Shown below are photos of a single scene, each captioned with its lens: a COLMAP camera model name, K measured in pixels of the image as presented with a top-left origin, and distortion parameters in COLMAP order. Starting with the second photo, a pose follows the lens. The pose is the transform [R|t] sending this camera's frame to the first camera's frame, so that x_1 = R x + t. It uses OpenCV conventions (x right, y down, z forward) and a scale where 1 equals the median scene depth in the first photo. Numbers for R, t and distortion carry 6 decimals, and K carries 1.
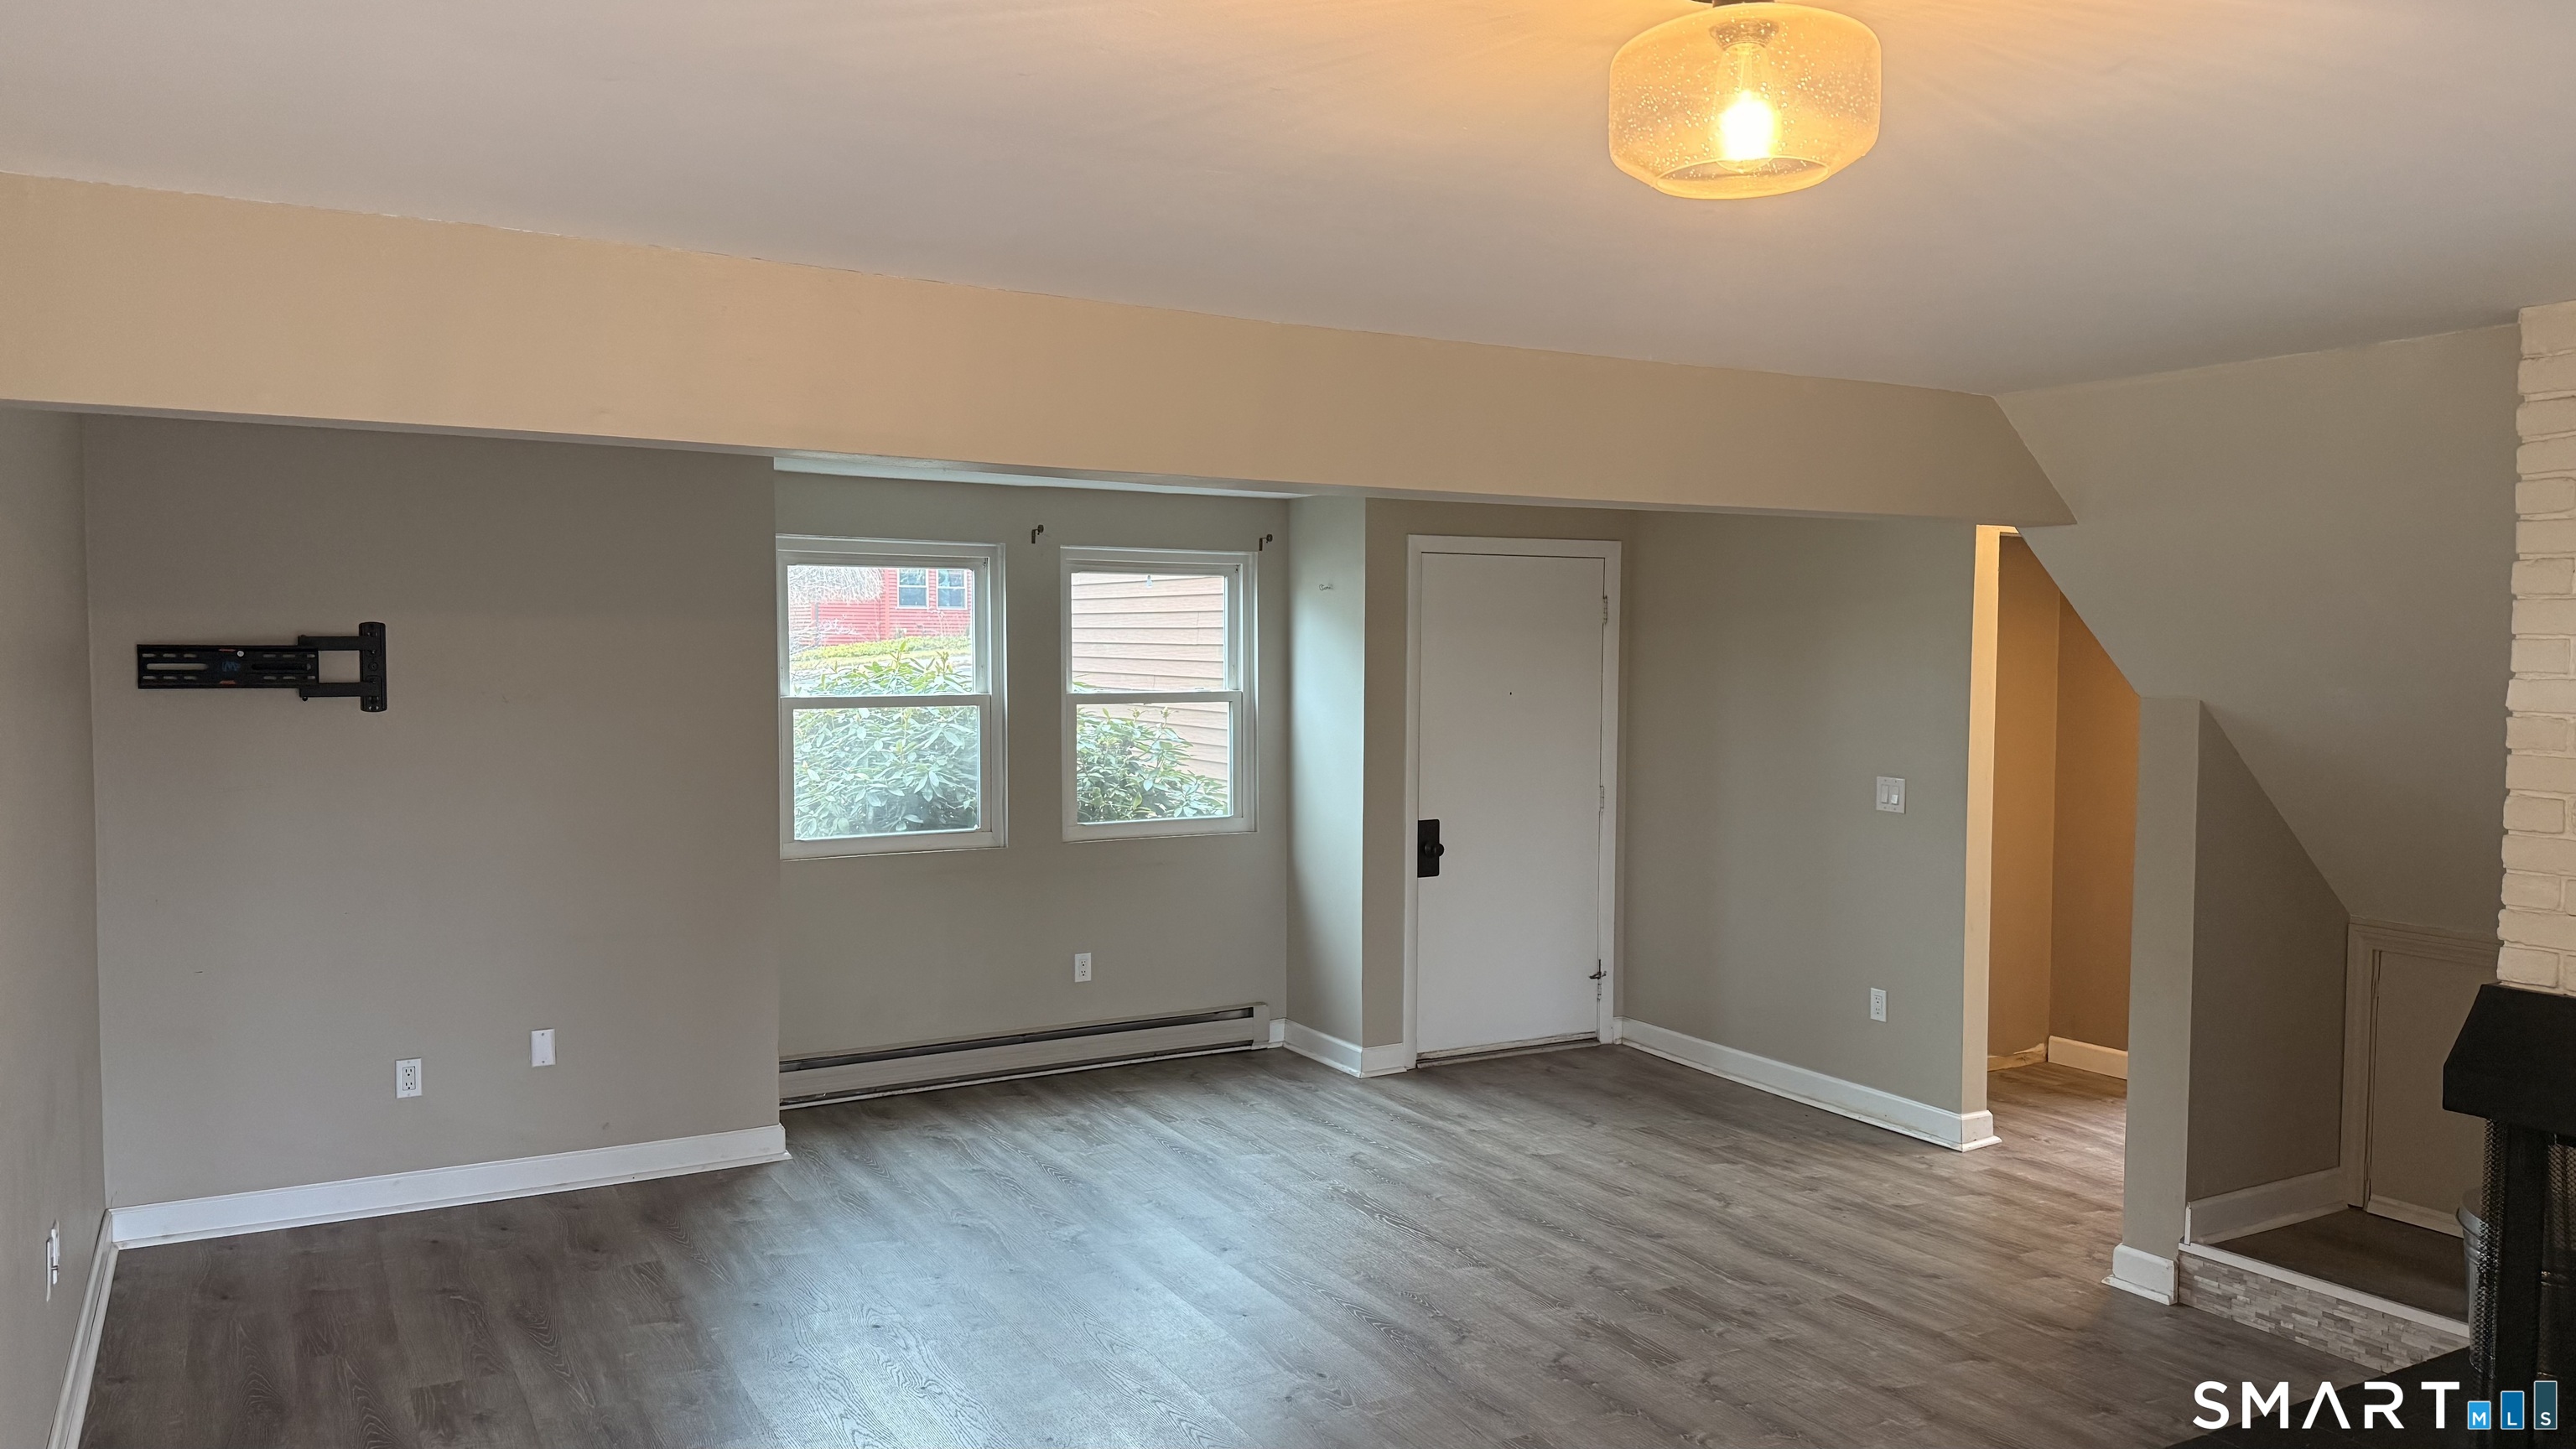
lens RADIAL K [[1747.5, 0, 1218.2], [0, 1747.5, 723.4], [0, 0, 1]] dist [0.187843, -0.248123]
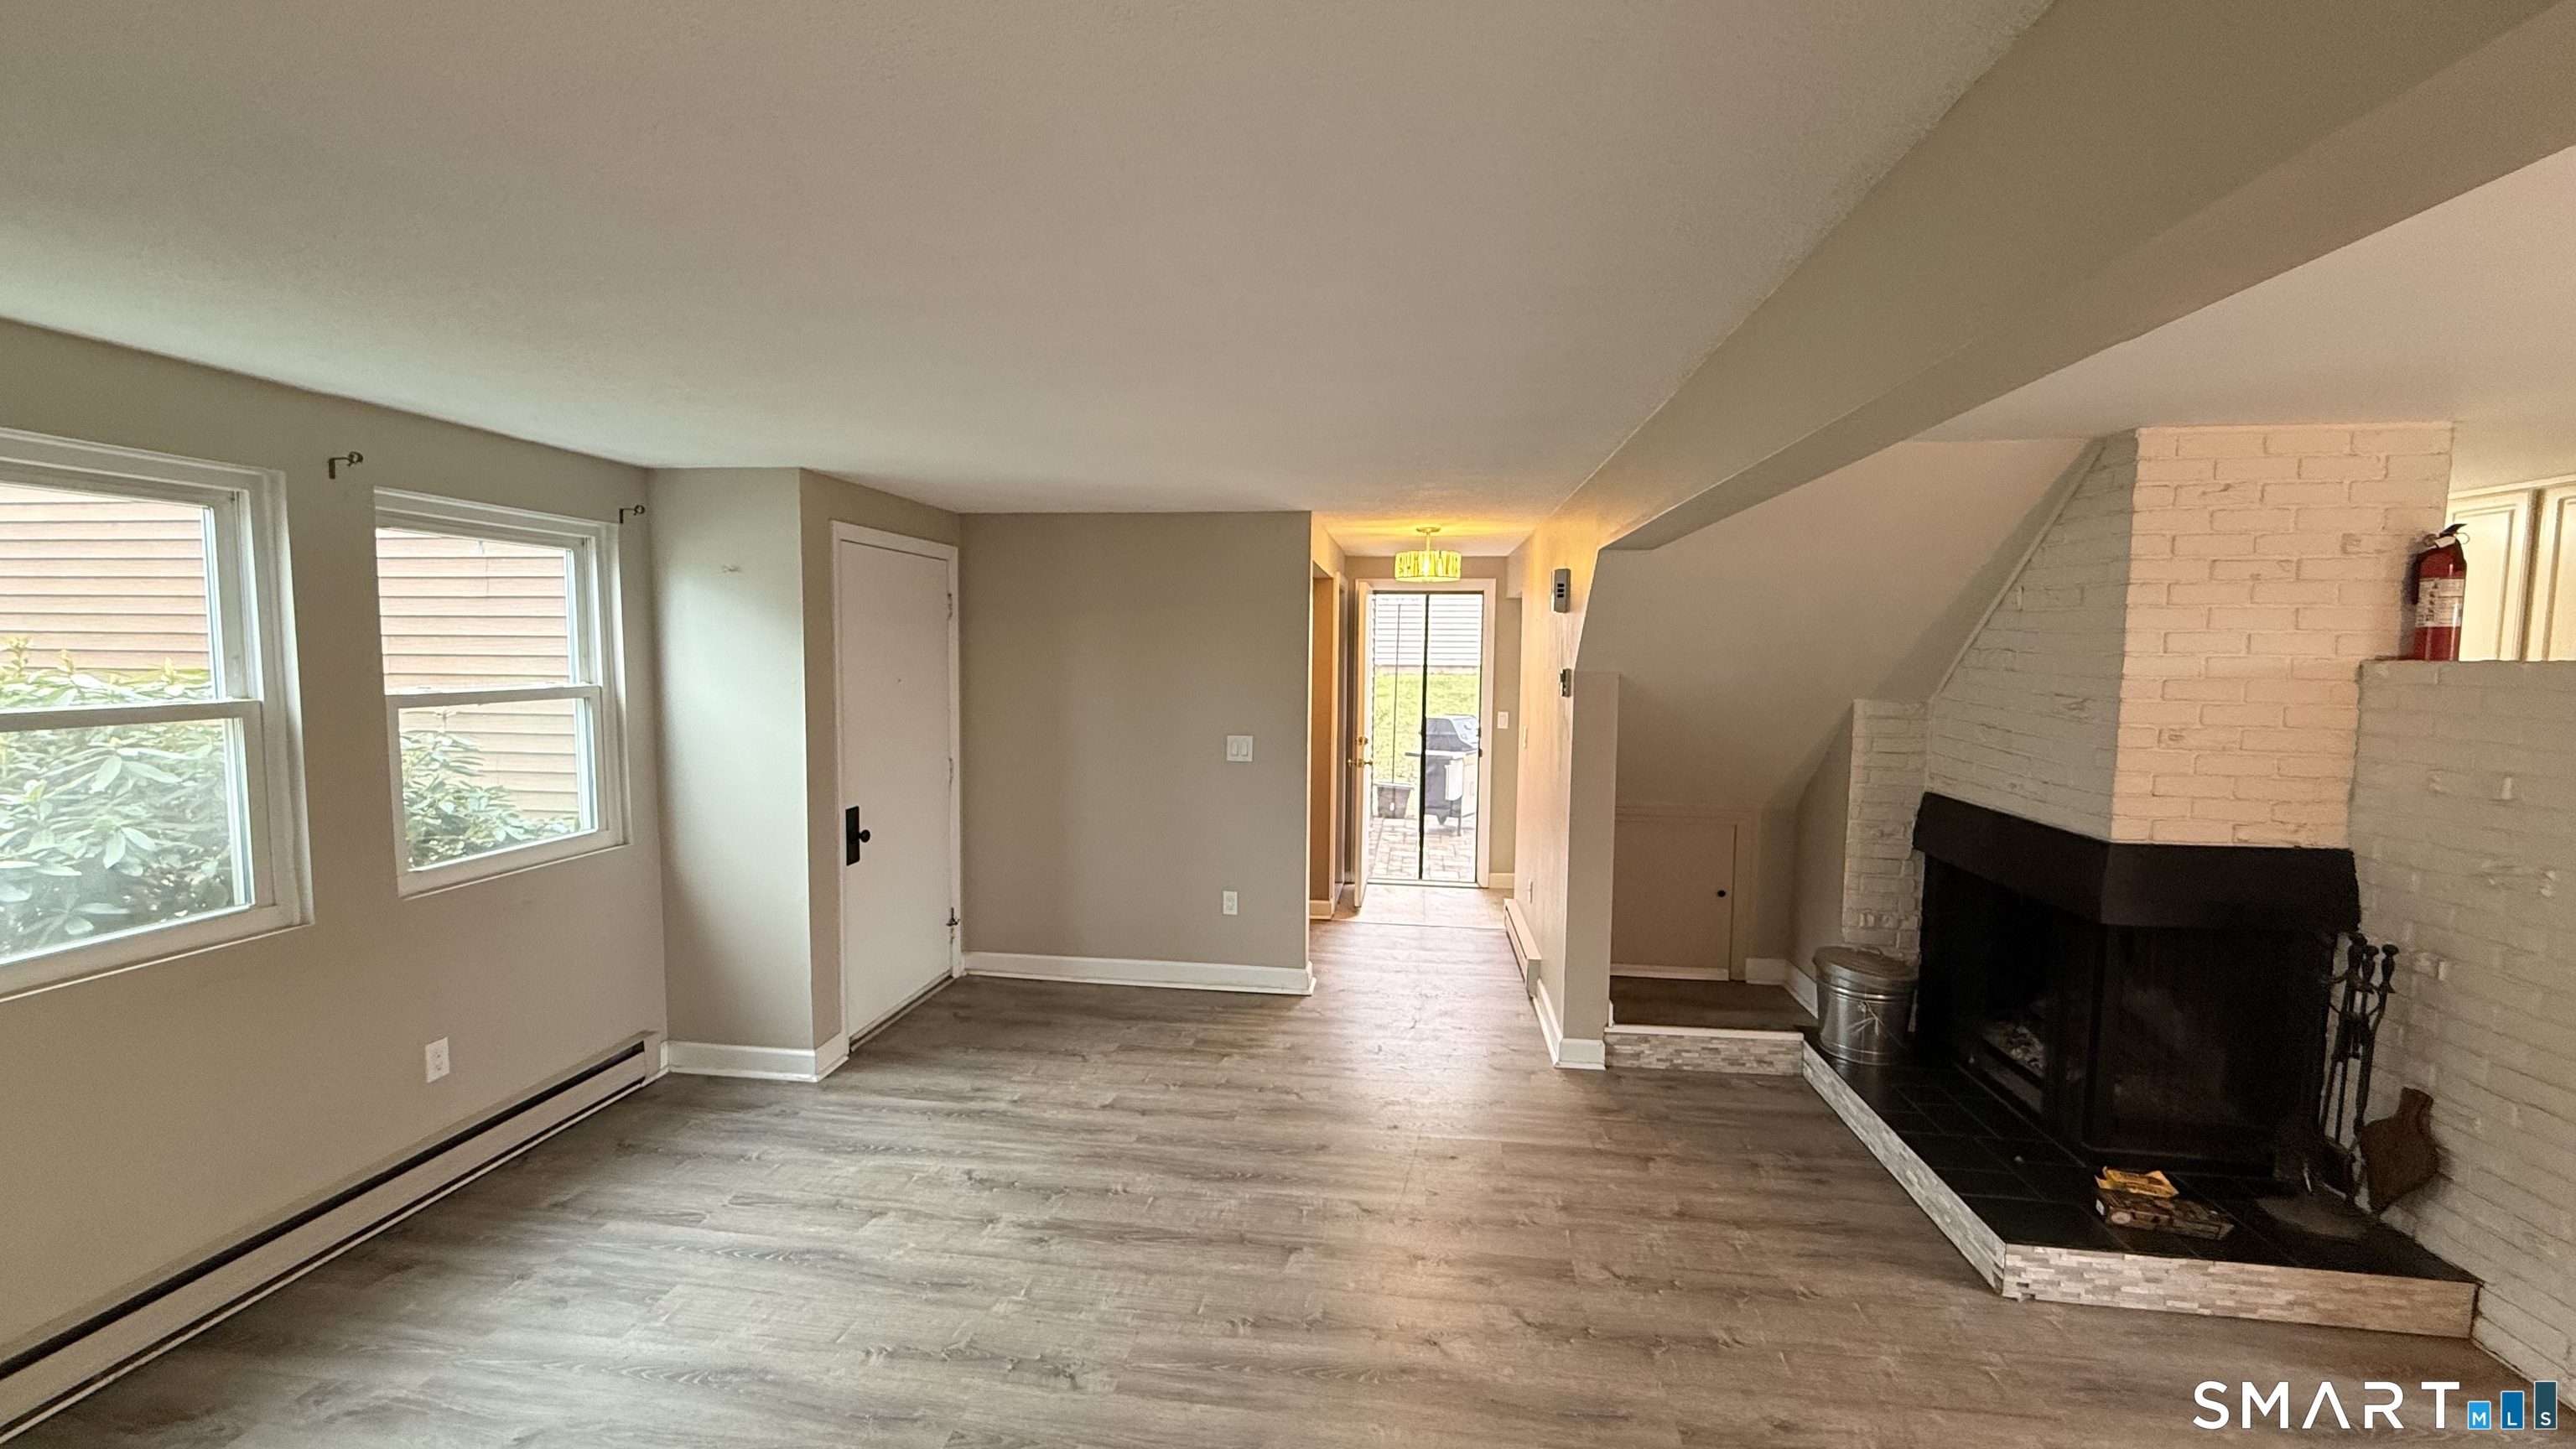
lens RADIAL K [[1049.7, 0, 1288.0], [0, 1049.7, 724.5], [0, 0, 1]] dist [0.004202, -0.000433]
pose [[0.596138, -0.058520, 0.800746, -0.228534], [0.032429, 0.998281, 0.048814, -0.015283], [-0.802227, -0.003133, 0.597011, 0.475399]]
